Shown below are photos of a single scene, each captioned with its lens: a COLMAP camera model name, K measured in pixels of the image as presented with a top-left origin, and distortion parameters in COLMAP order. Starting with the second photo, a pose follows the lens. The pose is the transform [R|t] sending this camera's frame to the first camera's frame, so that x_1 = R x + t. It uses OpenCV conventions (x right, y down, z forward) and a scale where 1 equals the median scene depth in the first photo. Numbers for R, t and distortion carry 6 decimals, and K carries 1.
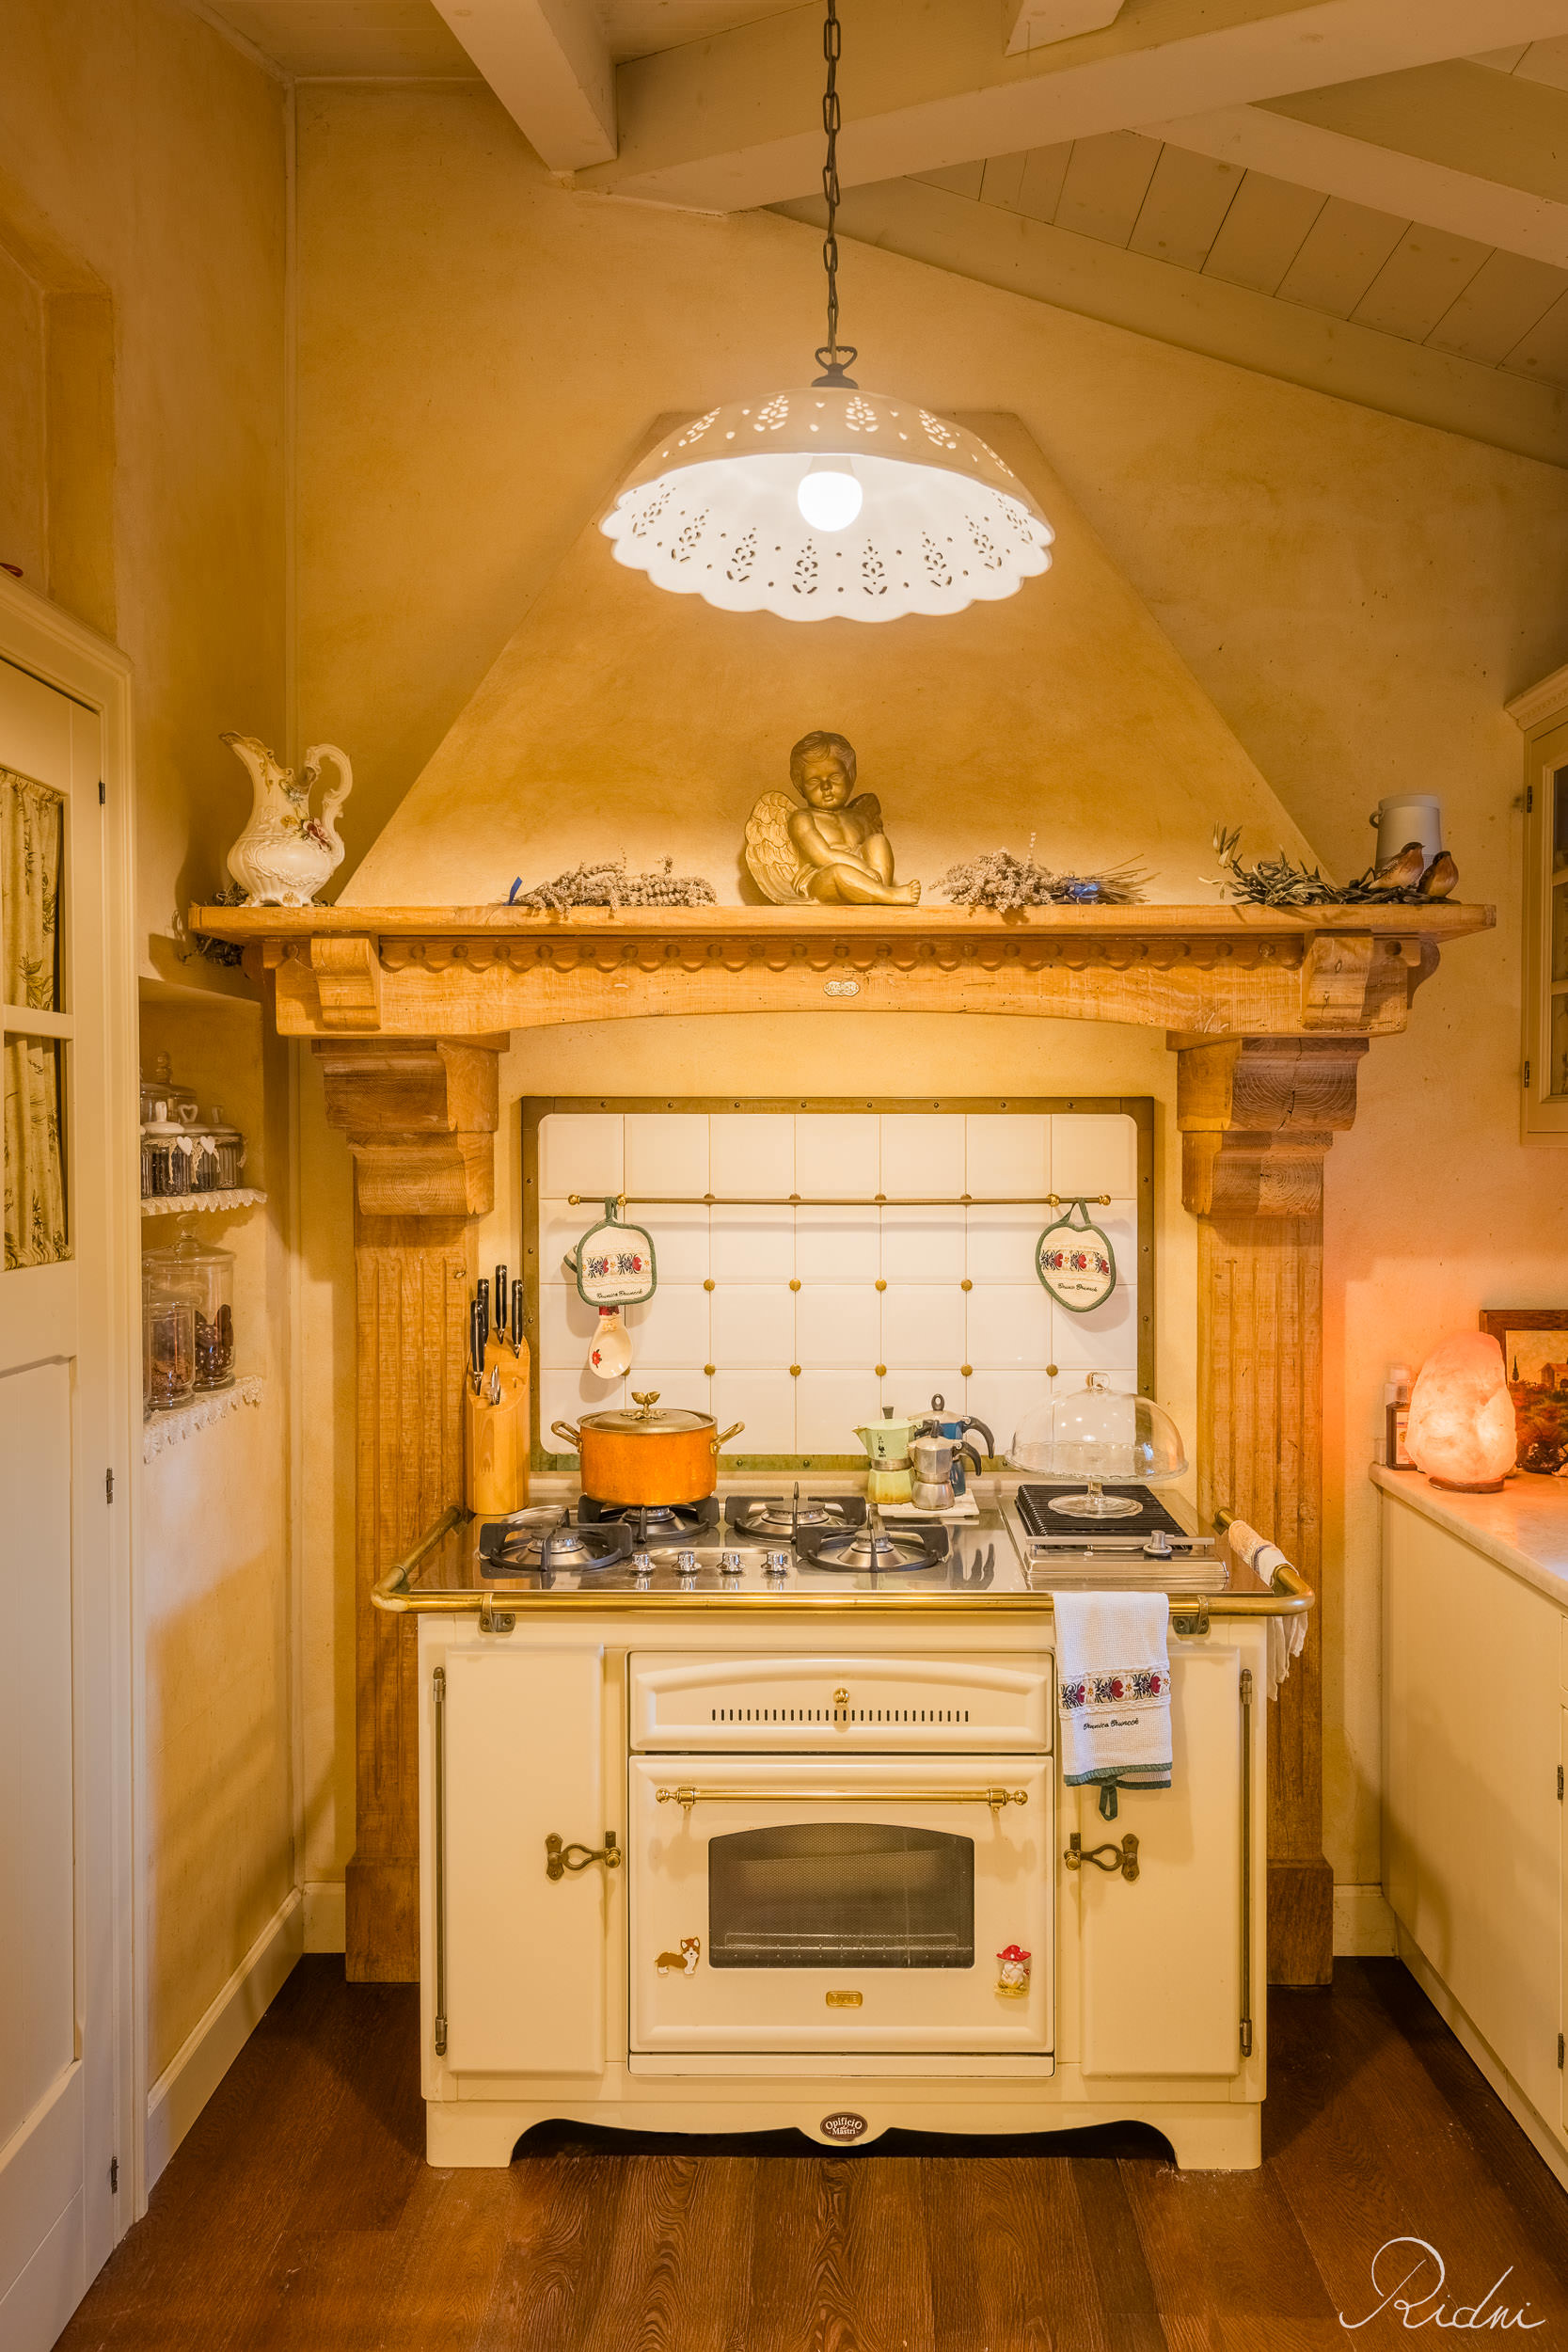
lens RADIAL K [[1704.1, 0, 816.2], [0, 1704.1, 1165.8], [0, 0, 1]] dist [0.003728, 0.006616]
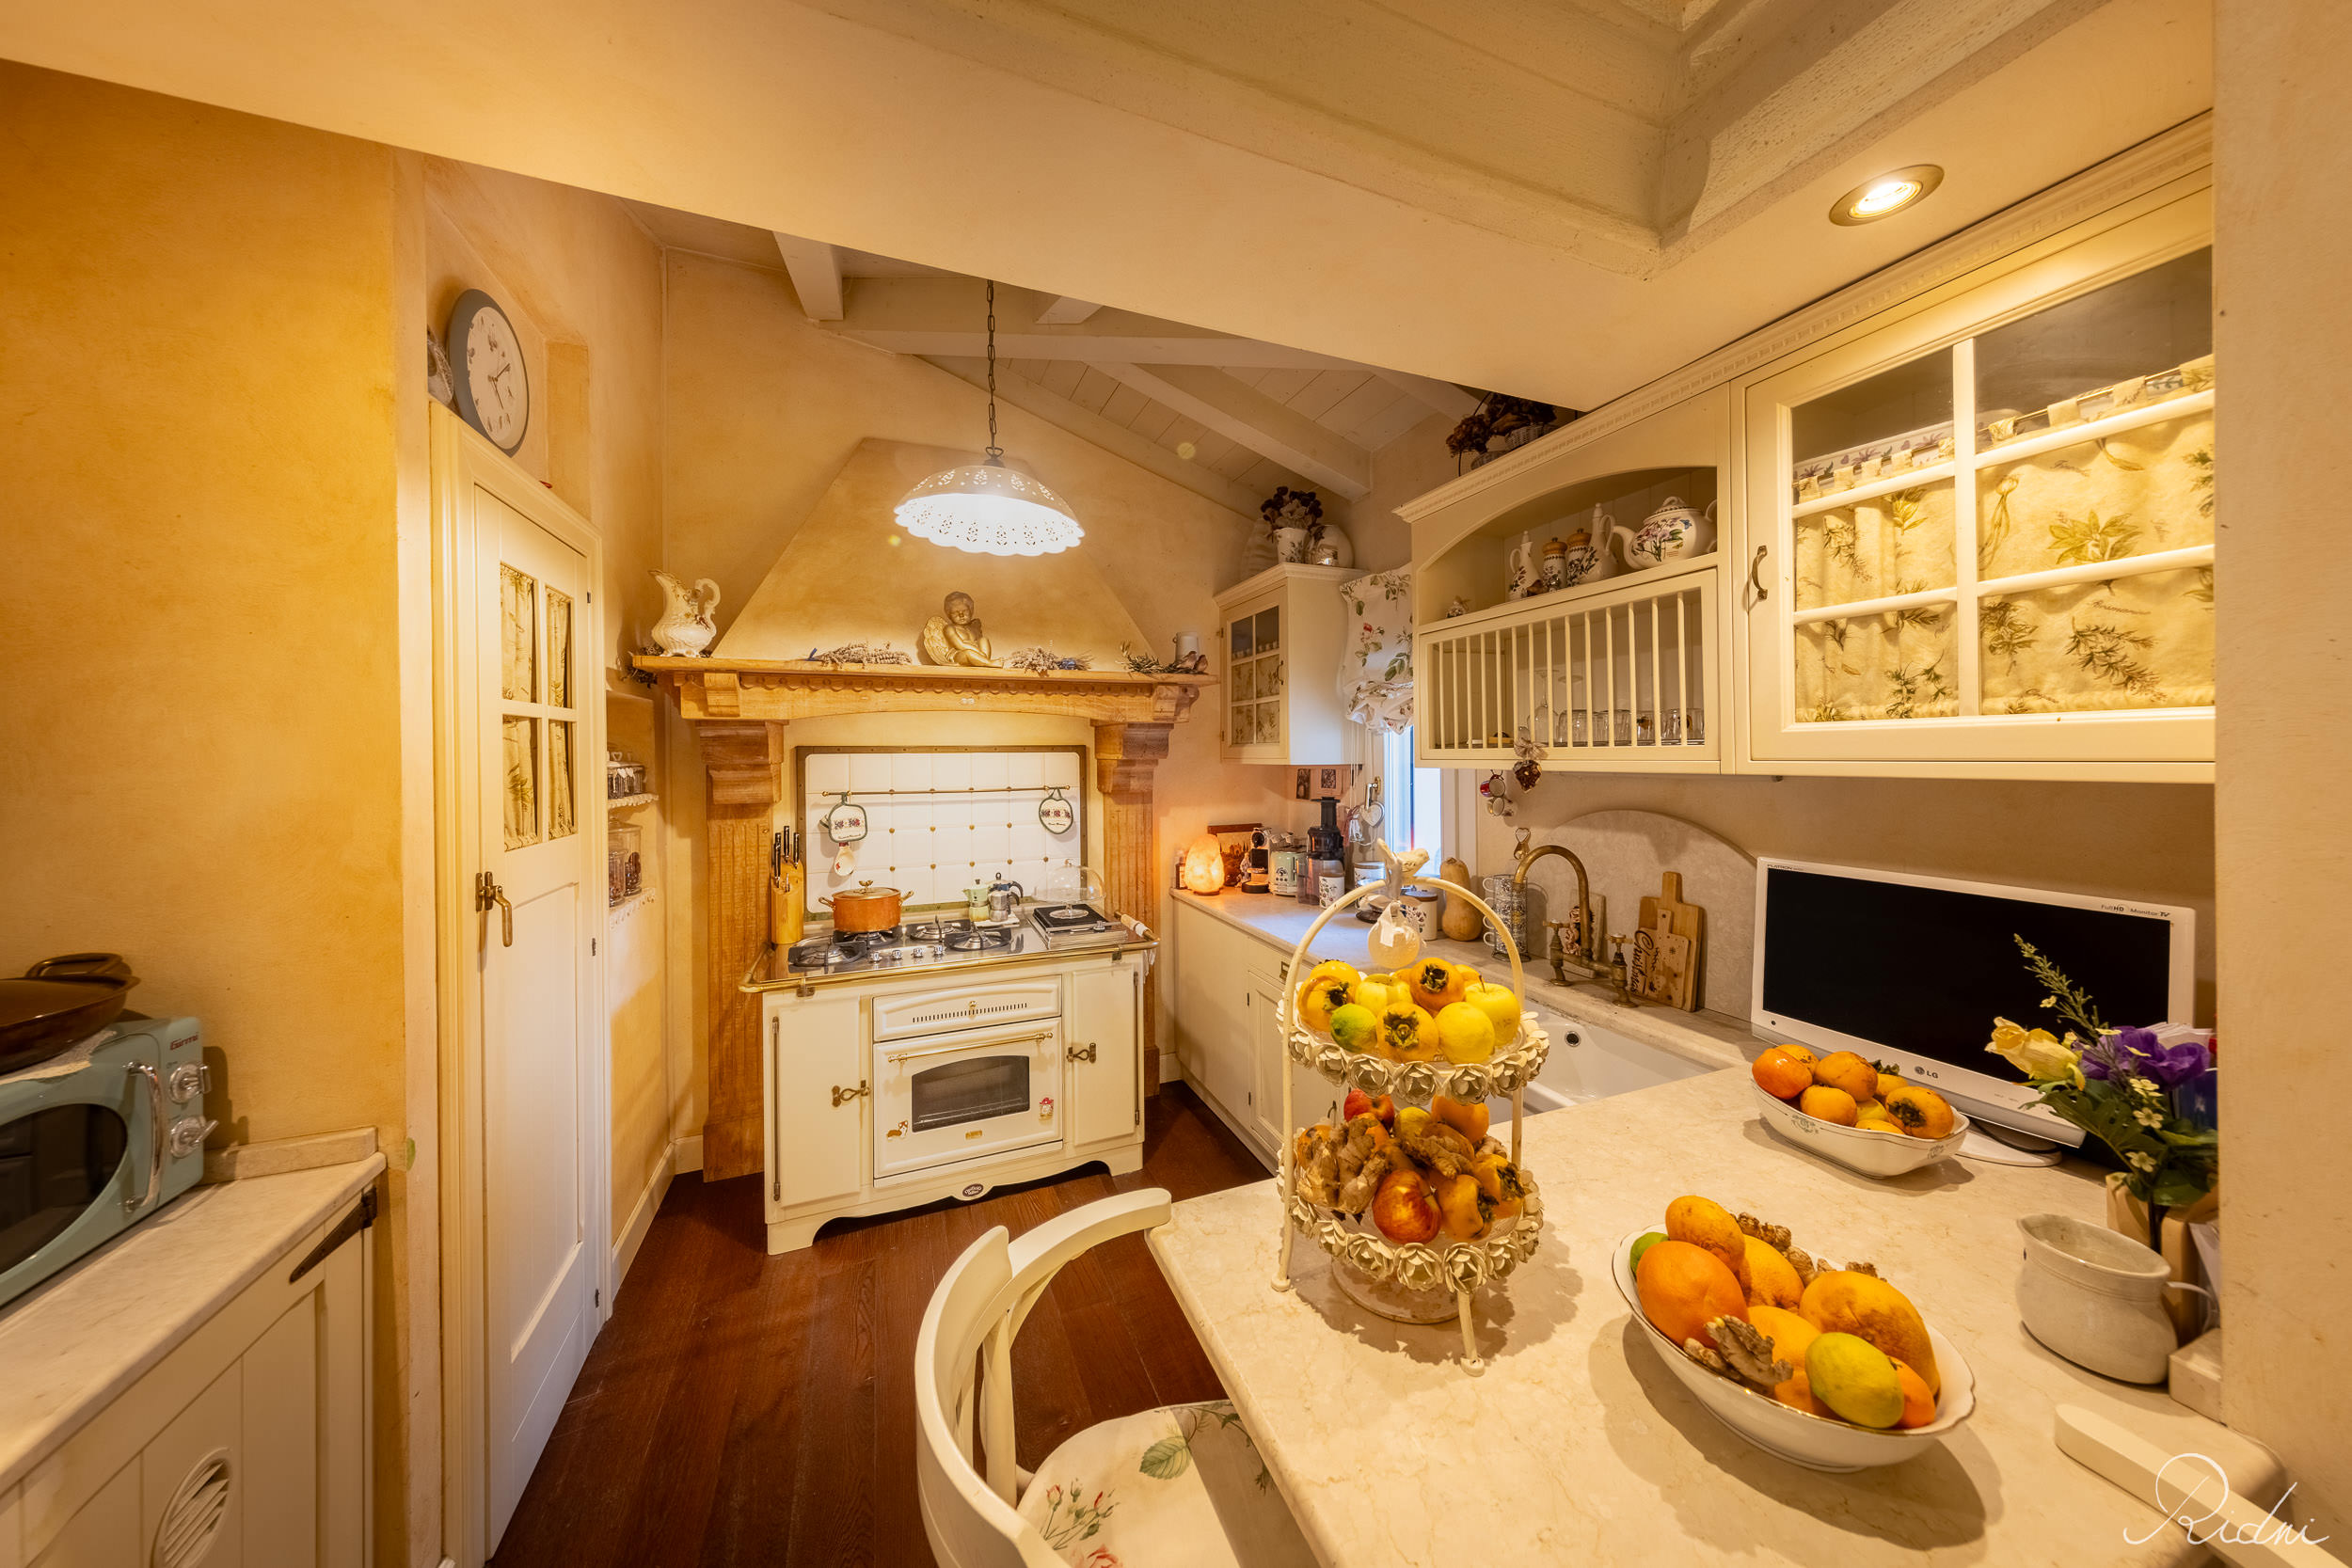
lens RADIAL K [[749.3, 0, 1186.8], [0, 749.3, 755.6], [0, 0, 1]] dist [0.007340, -0.000229]
pose [[0.923334, -0.008954, 0.383893, -0.098909], [0.015223, 0.999796, -0.013294, -0.010704], [-0.383696, 0.018119, 0.923282, -0.064559]]
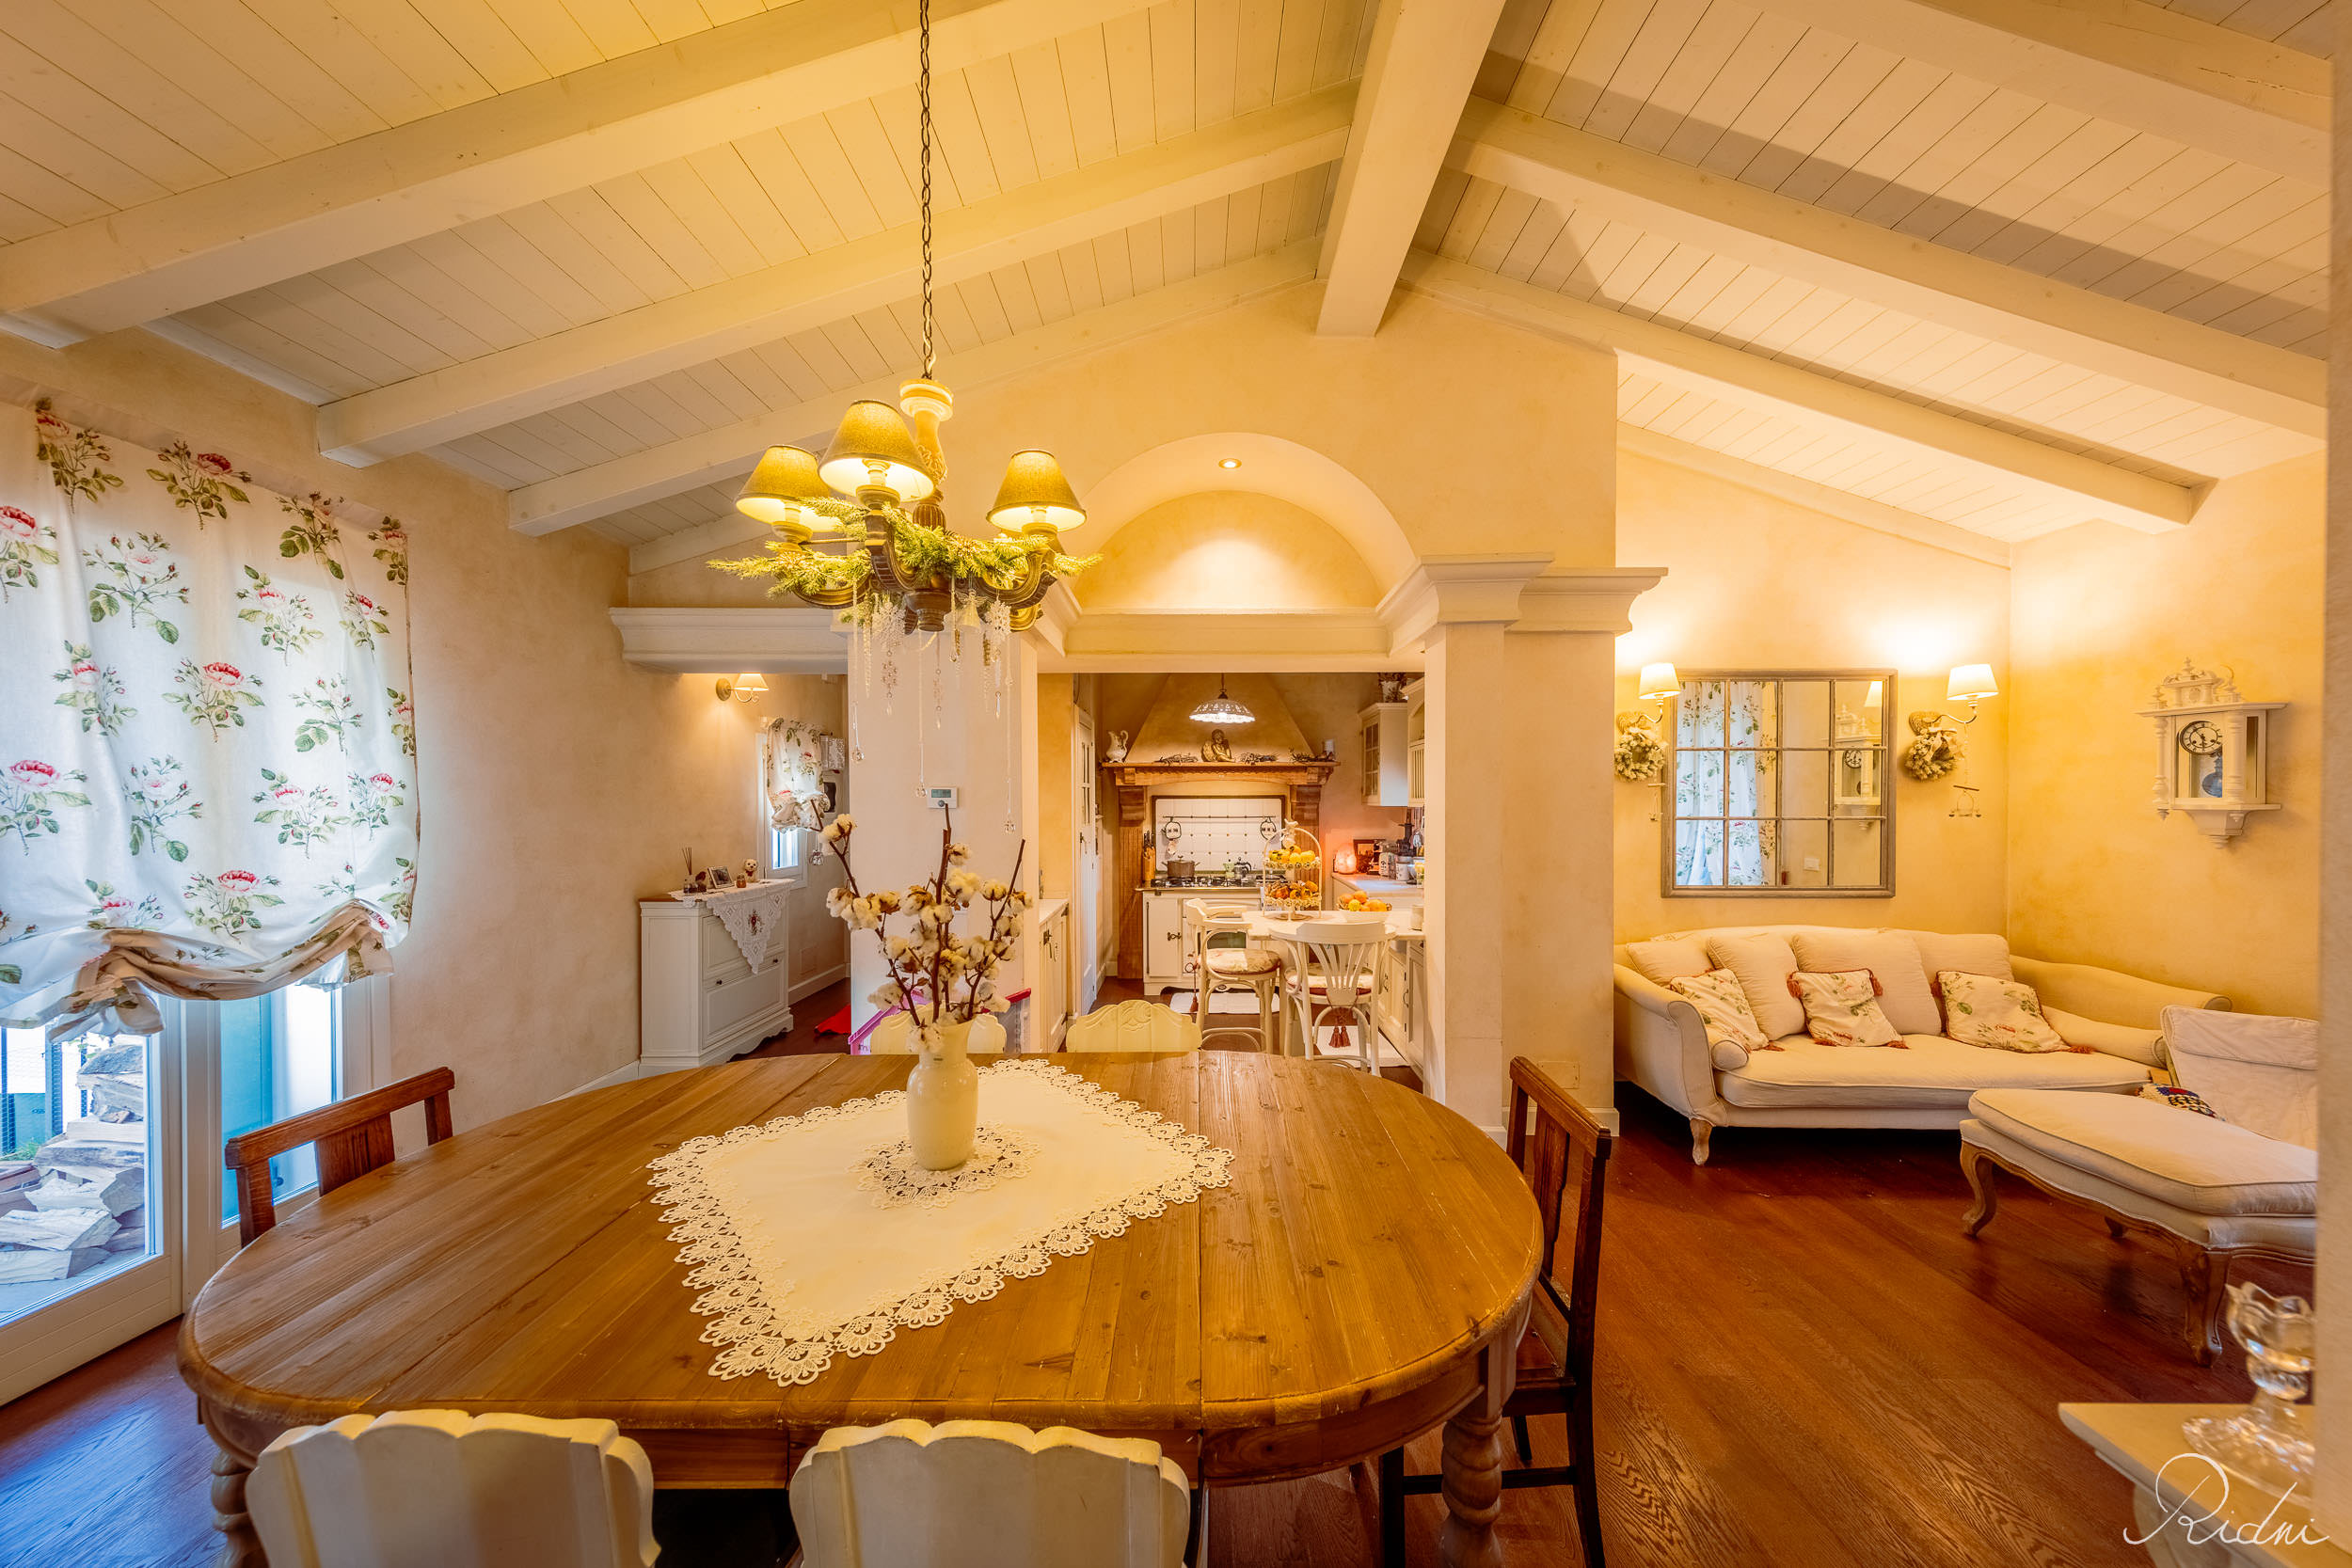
lens RADIAL K [[746.5, 0, 1189.0], [0, 746.5, 816.4], [0, 0, 1]] dist [0.001207, -0.000021]
pose [[0.999993, -0.002427, -0.002907, -0.077263], [0.002441, 0.999987, 0.004573, 0.010282], [0.002895, -0.004580, 0.999985, -1.307821]]
